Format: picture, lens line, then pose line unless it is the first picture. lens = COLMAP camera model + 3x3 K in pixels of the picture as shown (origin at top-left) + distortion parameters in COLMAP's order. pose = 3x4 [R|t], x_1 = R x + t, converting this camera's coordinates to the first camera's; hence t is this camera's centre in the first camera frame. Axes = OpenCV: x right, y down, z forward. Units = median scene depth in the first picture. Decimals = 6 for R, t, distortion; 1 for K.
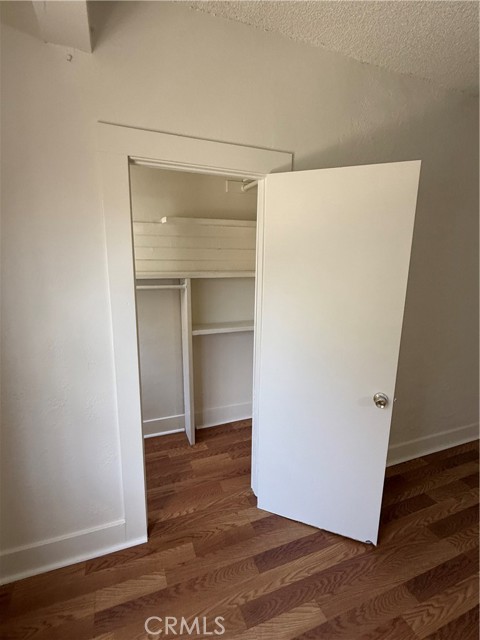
lens RADIAL K [[324.8, 0, 240.0], [0, 324.8, 320.0], [0, 0, 1]] dist [0.003023, 0.000750]
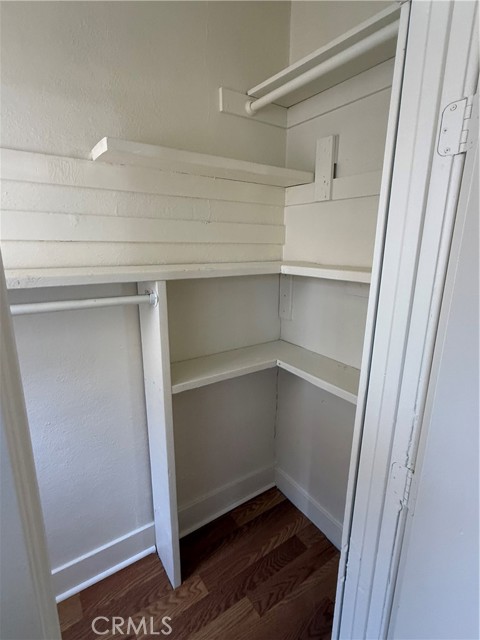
lens RADIAL K [[324.8, 0, 240.0], [0, 324.8, 320.0], [0, 0, 1]] dist [0.003023, 0.000750]
pose [[0.973912, -0.055544, 0.220023, -0.148191], [0.048429, 0.998119, 0.037601, -0.080905], [-0.221698, -0.025965, 0.974770, 0.492996]]
